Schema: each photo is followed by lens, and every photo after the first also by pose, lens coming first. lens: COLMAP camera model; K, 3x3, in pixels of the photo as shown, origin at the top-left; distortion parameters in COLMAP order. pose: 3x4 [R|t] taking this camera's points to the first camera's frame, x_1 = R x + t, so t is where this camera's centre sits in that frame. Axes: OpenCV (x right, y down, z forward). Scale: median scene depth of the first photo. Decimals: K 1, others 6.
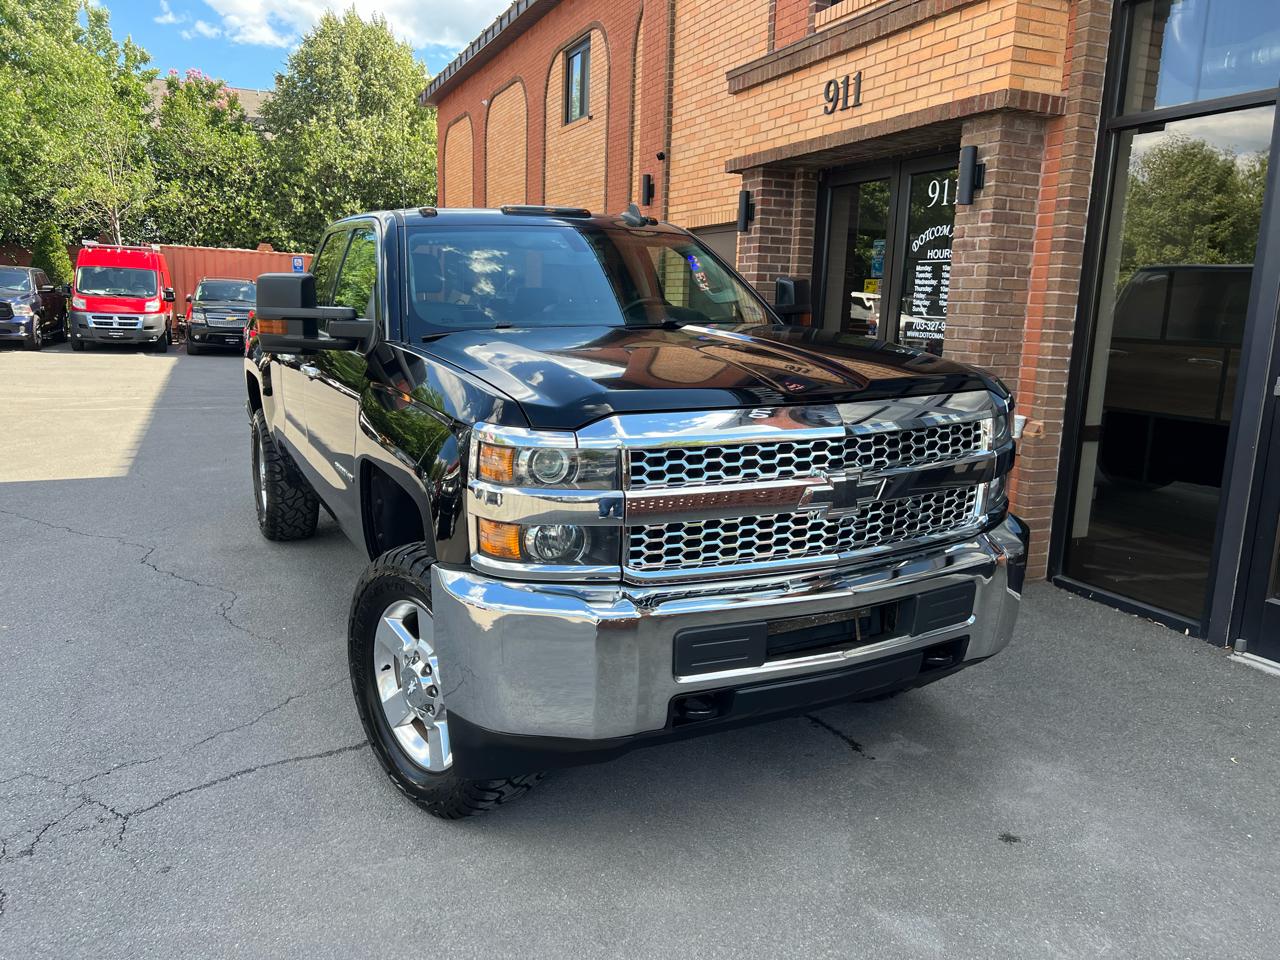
lens RADIAL K [[970.8, 0, 636.6], [0, 970.8, 482.3], [0, 0, 1]] dist [0.041567, -0.038419]
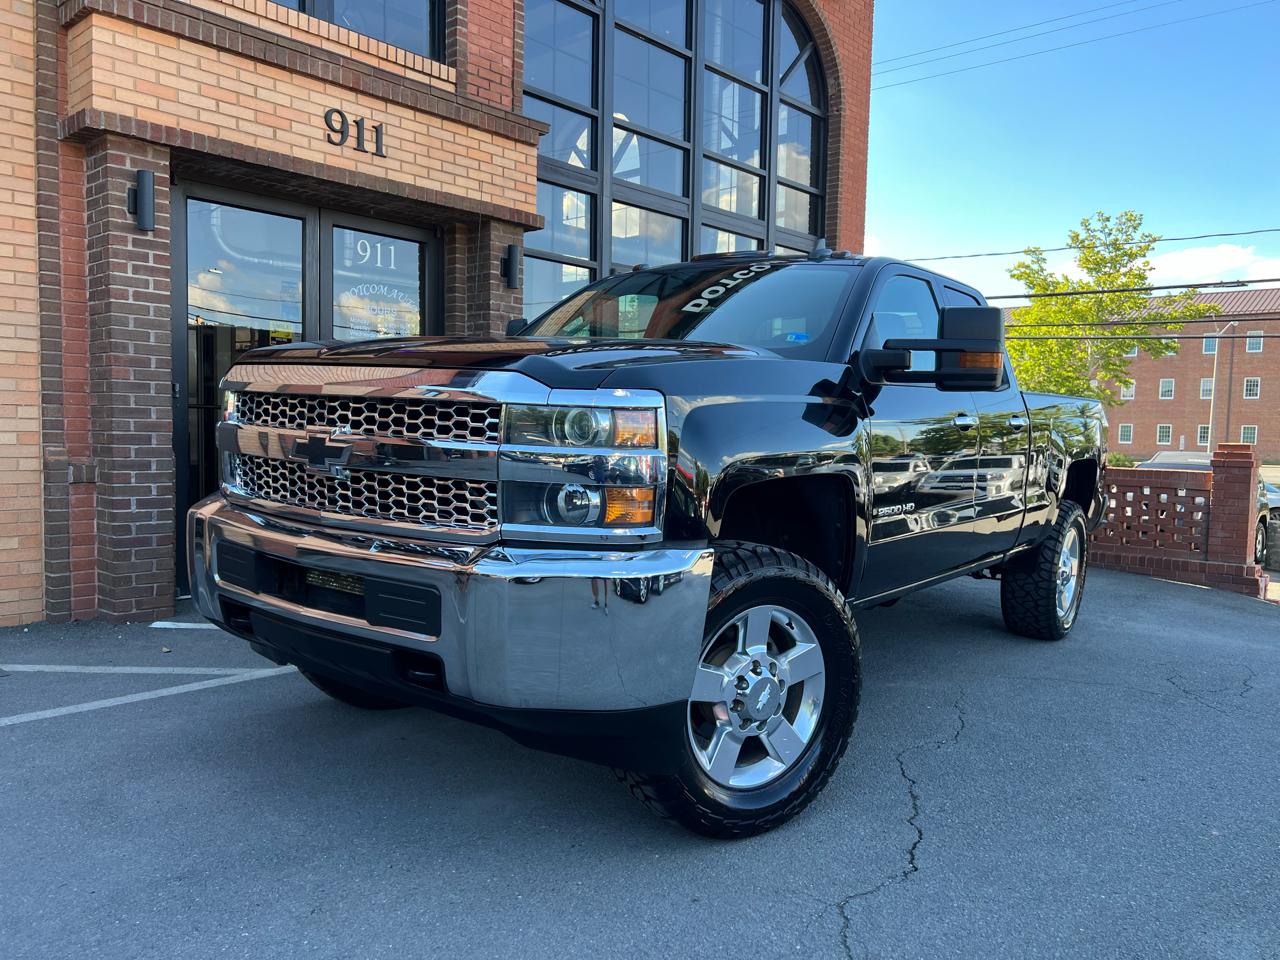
lens RADIAL K [[958.0, 0, 650.4], [0, 958.0, 486.0], [0, 0, 1]] dist [0.054971, -0.061591]
pose [[-0.406585, -0.094286, 0.908735, -0.818496], [0.129315, 0.978707, 0.159404, -0.178850], [-0.904415, 0.182324, -0.385735, 1.200198]]
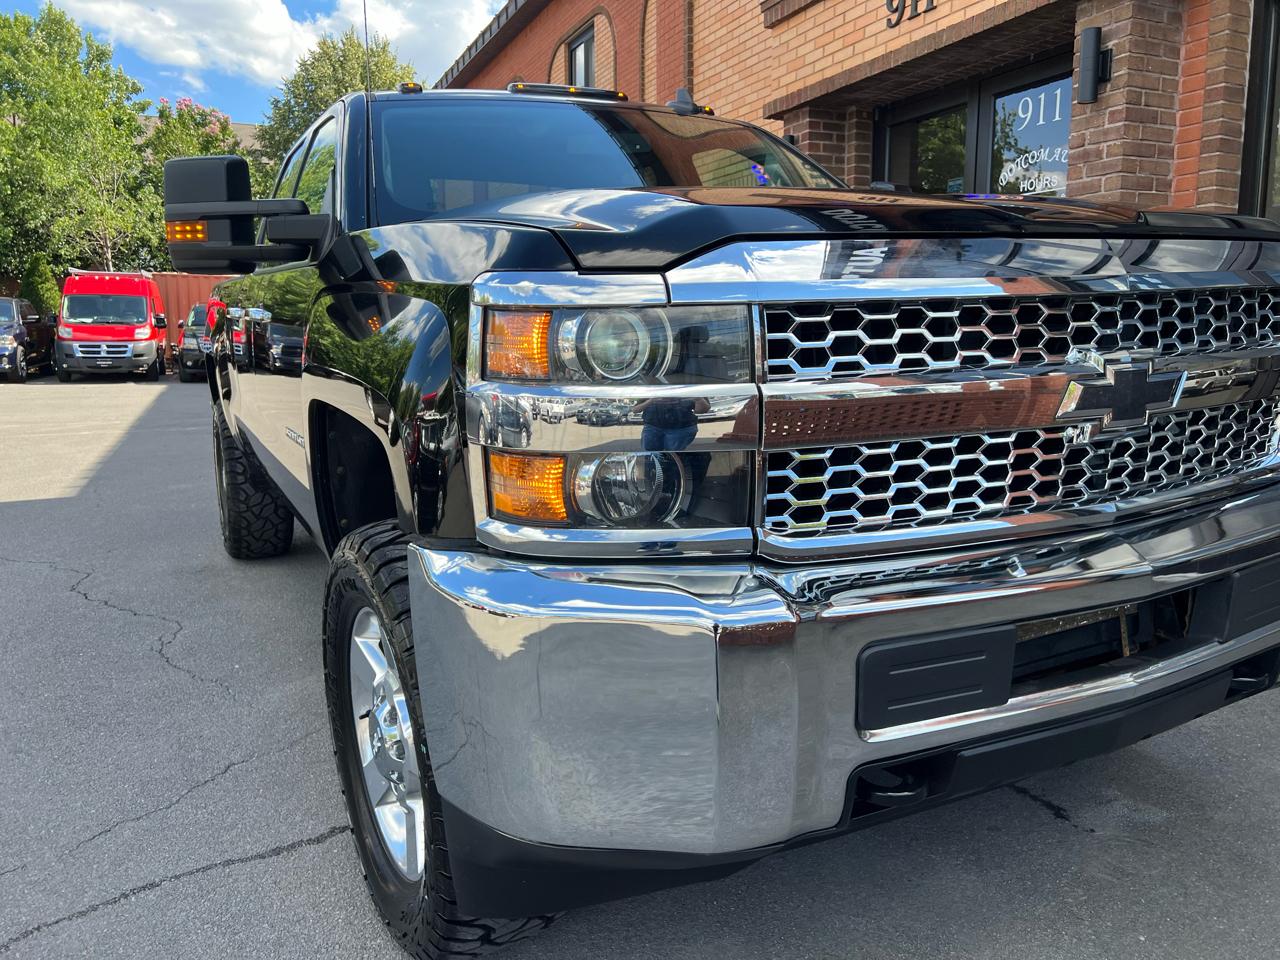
lens RADIAL K [[973.2, 0, 650.9], [0, 973.2, 471.7], [0, 0, 1]] dist [0.015284, -0.004896]
pose [[0.999381, -0.034744, 0.005506, -0.030681], [0.034925, 0.998706, -0.036957, 0.029842], [-0.004214, 0.037127, 0.999302, 0.185806]]
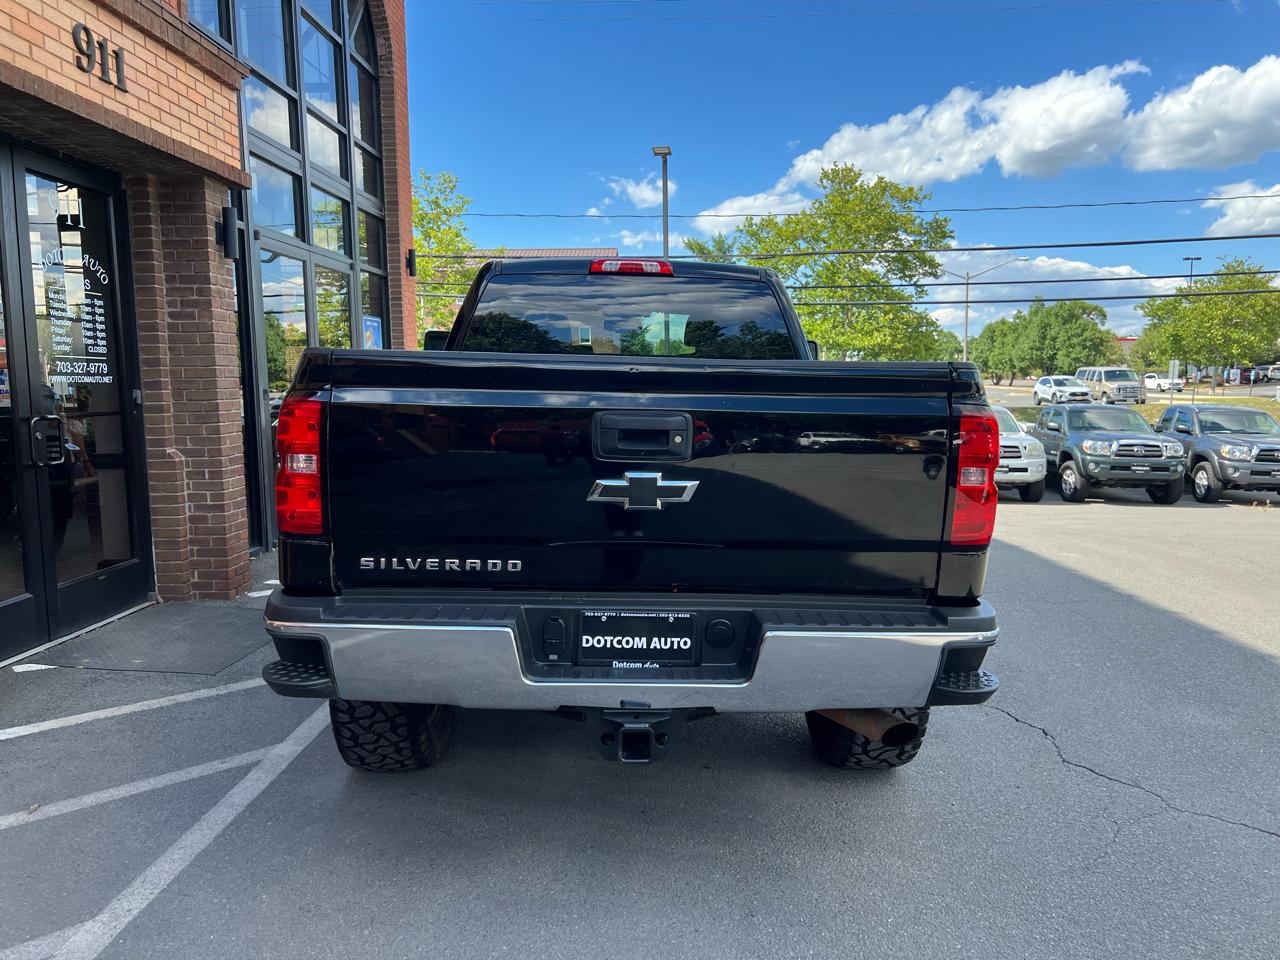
lens RADIAL K [[964.2, 0, 640.0], [0, 964.2, 480.0], [0, 0, 1]] dist [0.056421, -0.062642]
pose [[-0.900287, -0.069951, 0.429640, -0.507230], [0.058921, 0.958337, 0.279497, -0.282627], [-0.431291, 0.276942, -0.858657, 1.588444]]
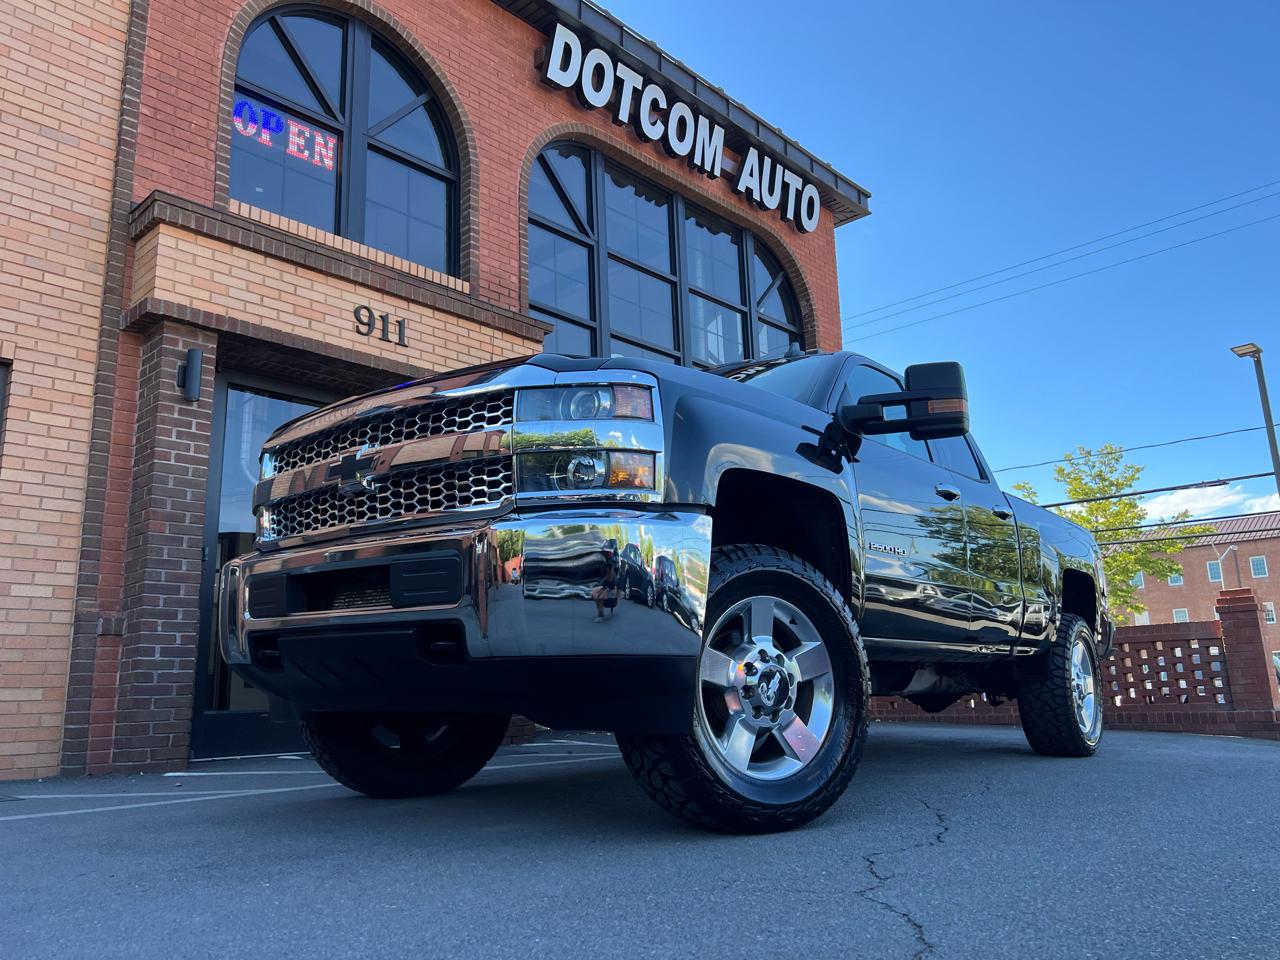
lens RADIAL K [[957.2, 0, 647.5], [0, 957.2, 483.8], [0, 0, 1]] dist [0.049753, -0.047222]
pose [[-0.392893, 0.182188, 0.901356, -0.851066], [0.184467, 0.975869, -0.116842, -0.051766], [-0.900893, 0.120364, -0.417019, 1.232846]]
